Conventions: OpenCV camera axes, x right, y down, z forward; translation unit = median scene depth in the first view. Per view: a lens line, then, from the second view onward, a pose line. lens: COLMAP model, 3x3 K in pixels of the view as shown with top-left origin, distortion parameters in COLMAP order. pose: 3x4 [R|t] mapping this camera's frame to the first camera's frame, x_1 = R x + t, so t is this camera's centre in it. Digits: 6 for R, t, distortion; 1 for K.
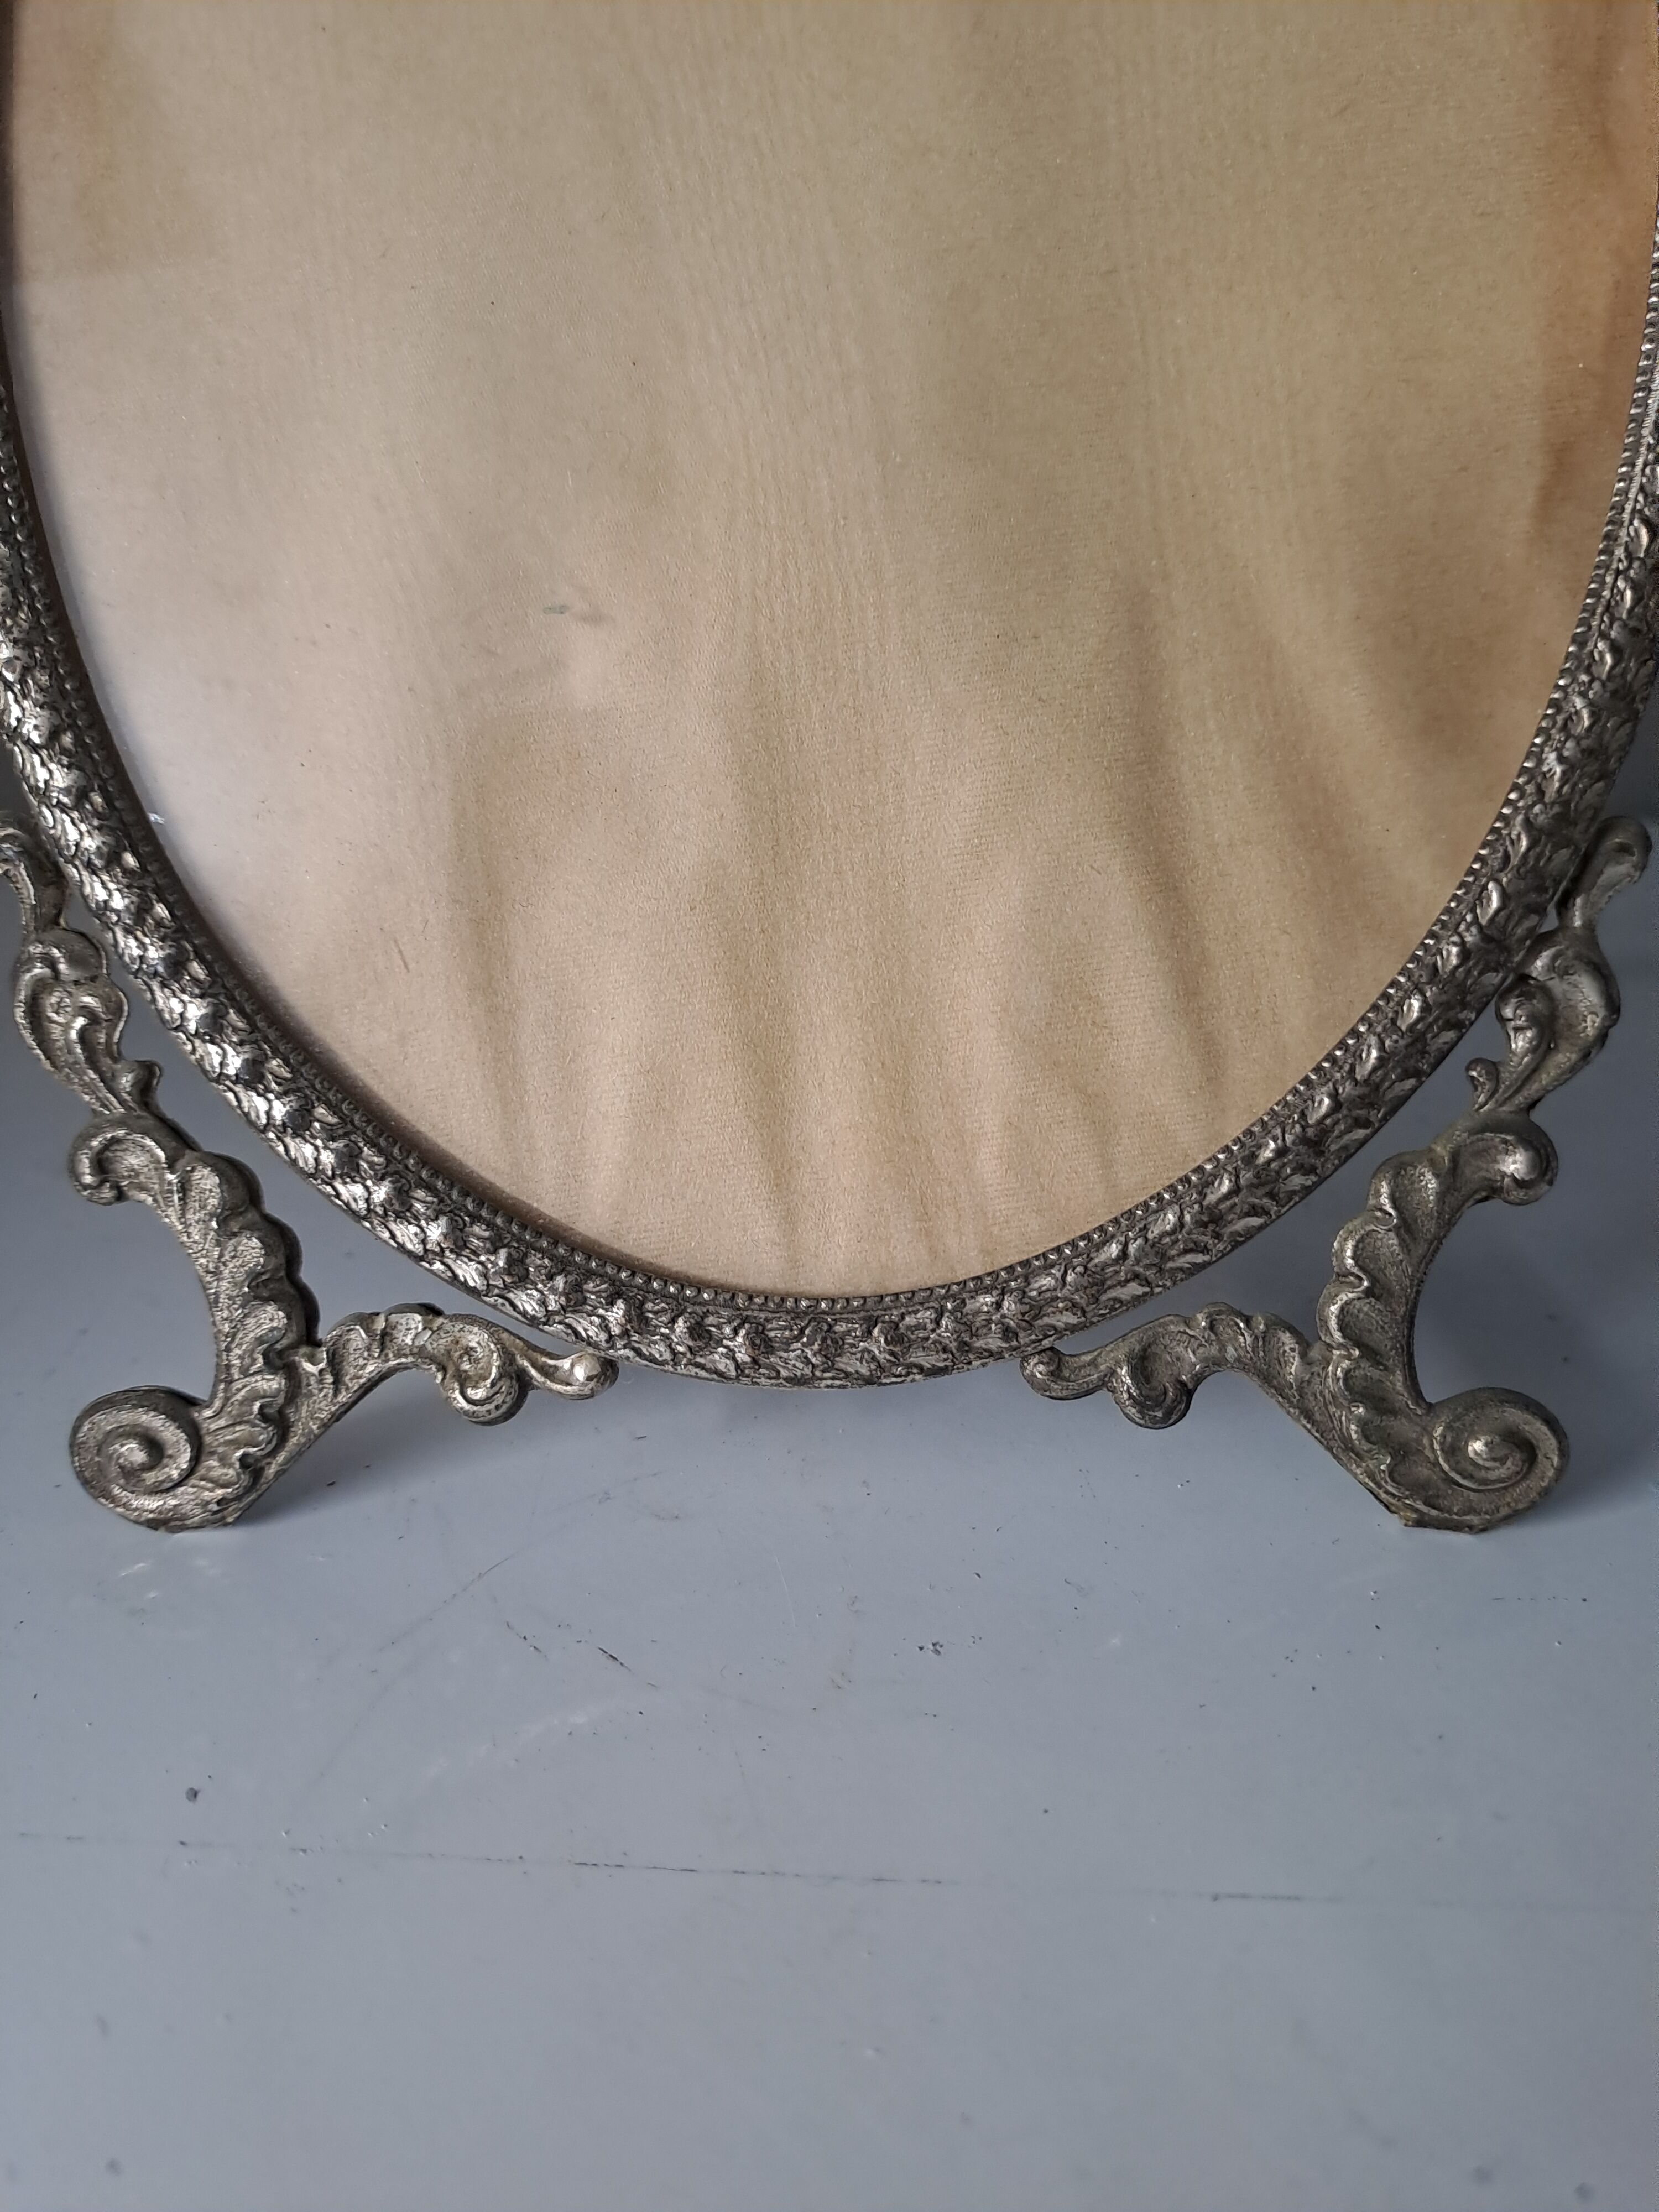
lens RADIAL K [[1607.4, 0, 829.5], [0, 1607.4, 1106.0], [0, 0, 1]] dist [0.124738, -0.245572]
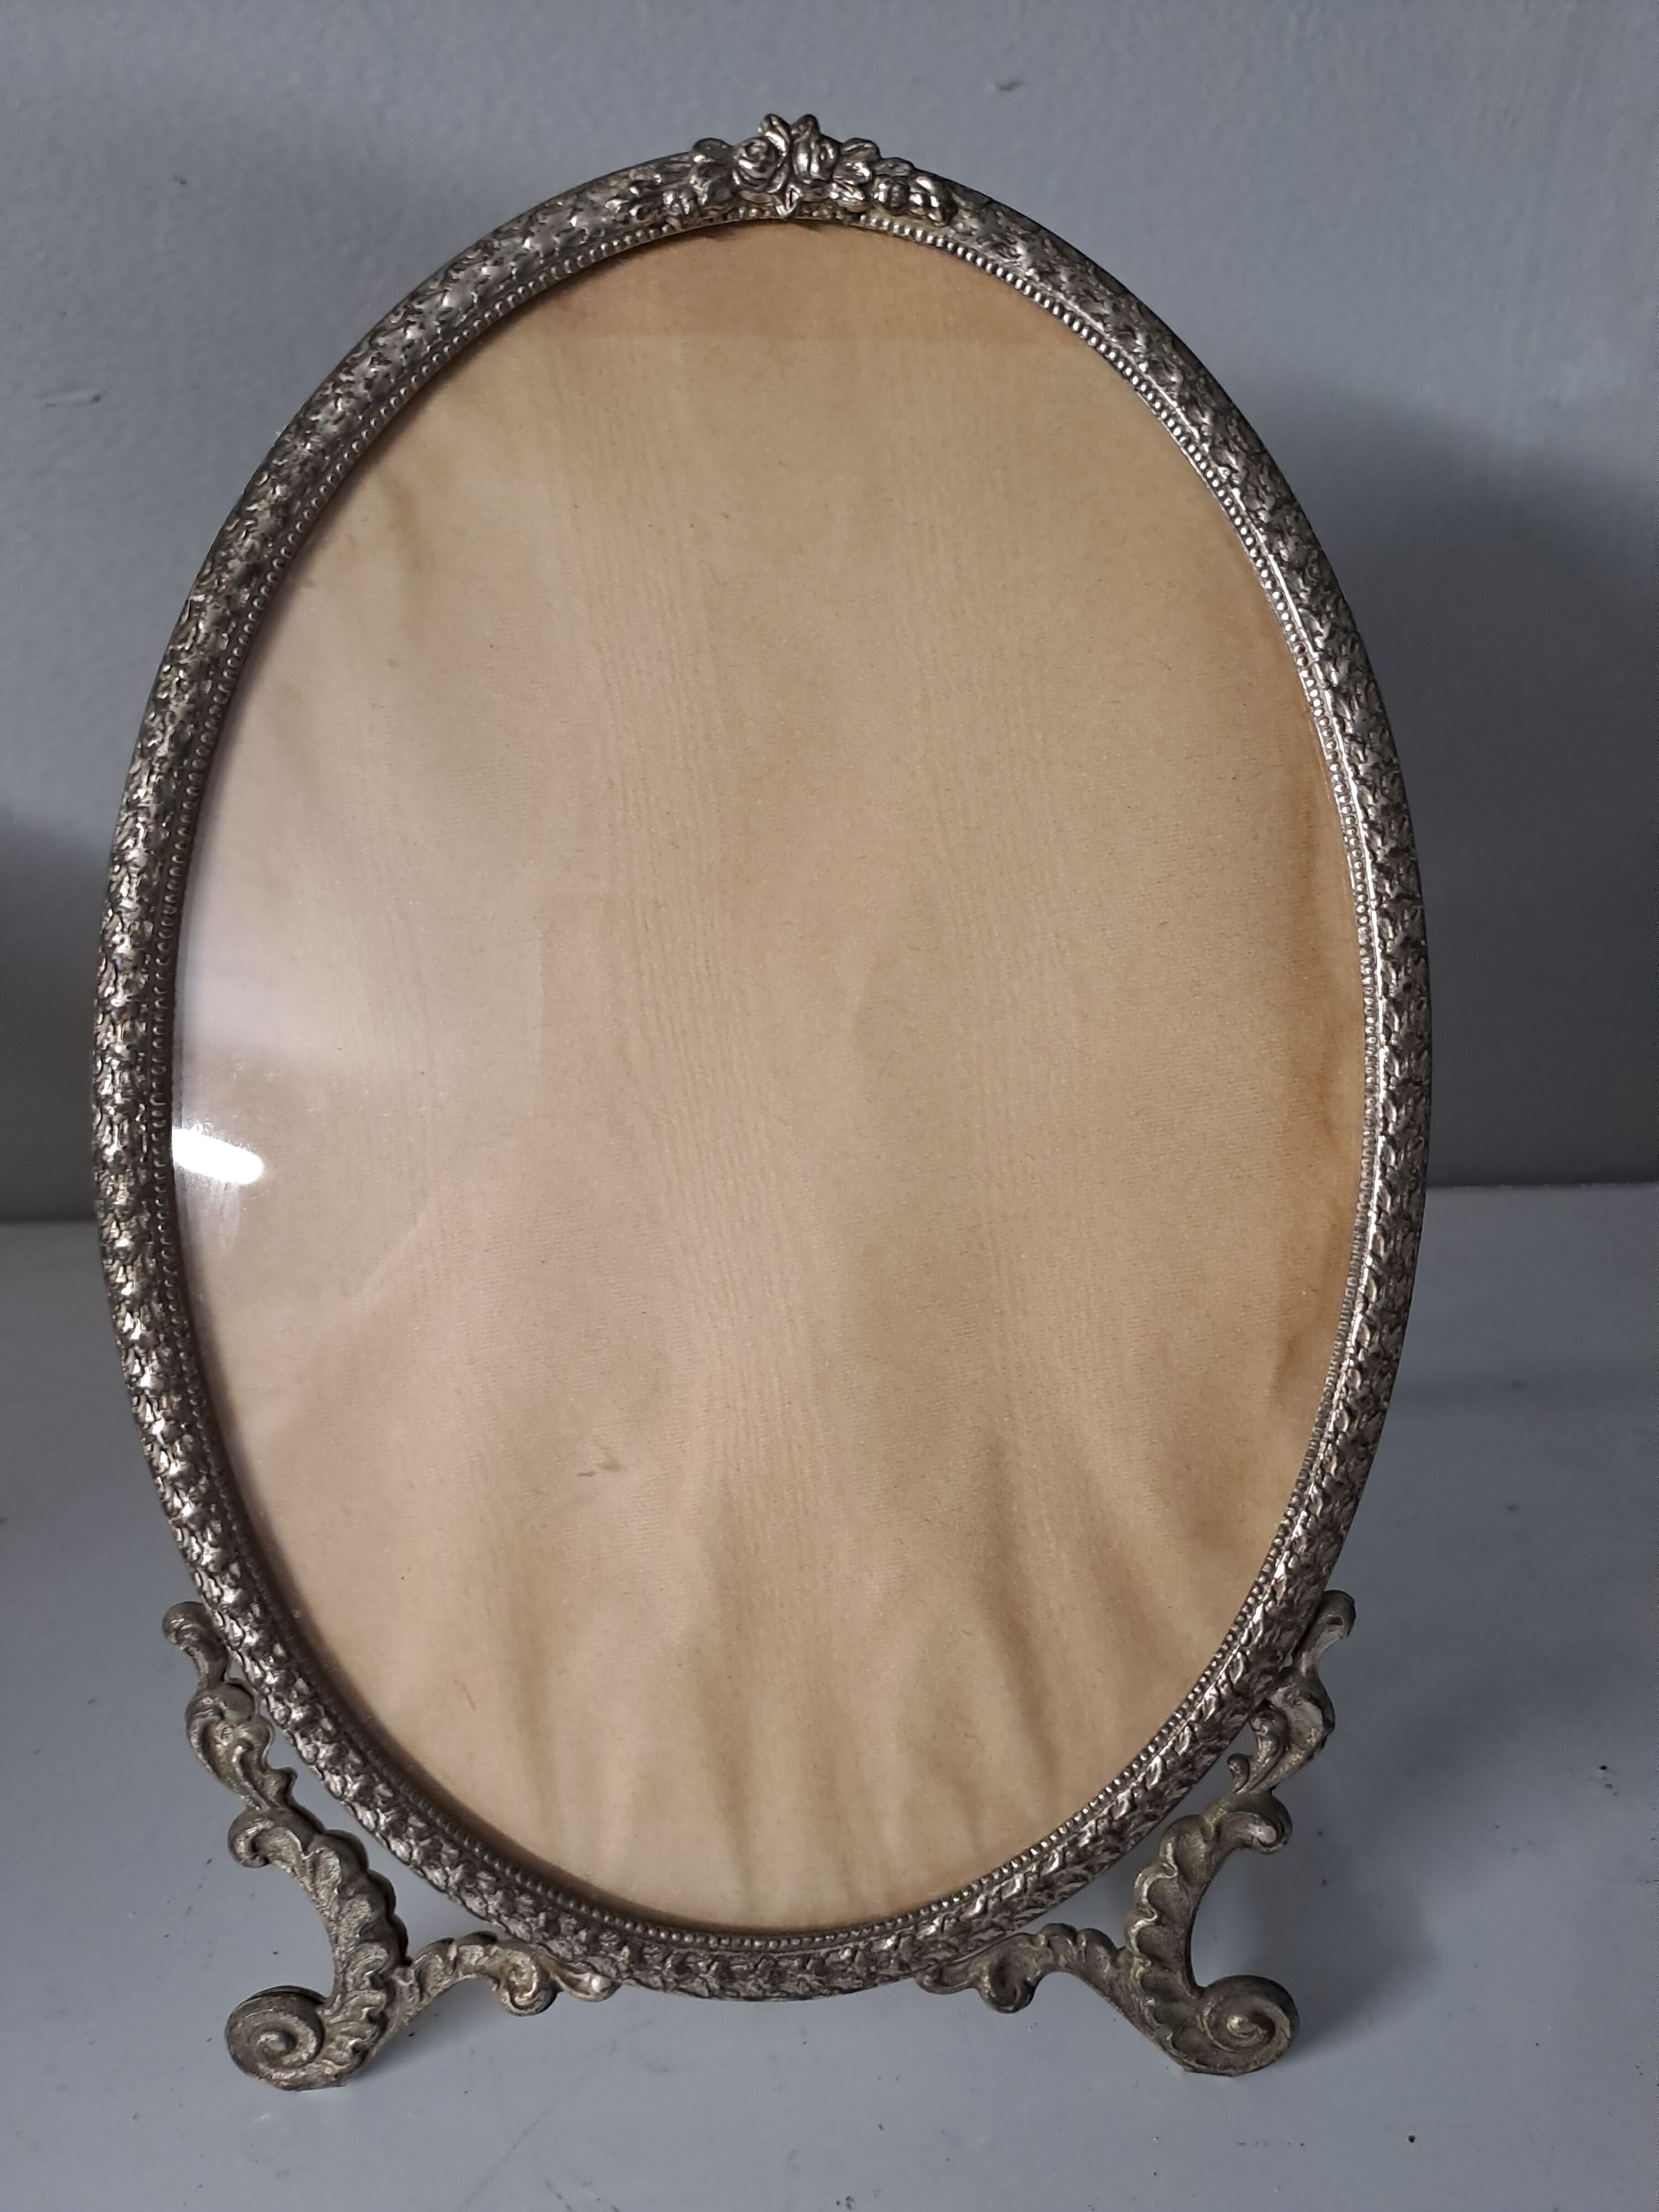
lens RADIAL K [[1617.0, 0, 840.7], [0, 1617.0, 1034.7], [0, 0, 1]] dist [0.131234, -0.157490]
pose [[0.999607, 0.003958, 0.027766, 0.013268], [-0.005019, 0.999256, 0.038231, -0.721378], [-0.027594, -0.038356, 0.998883, -0.408963]]
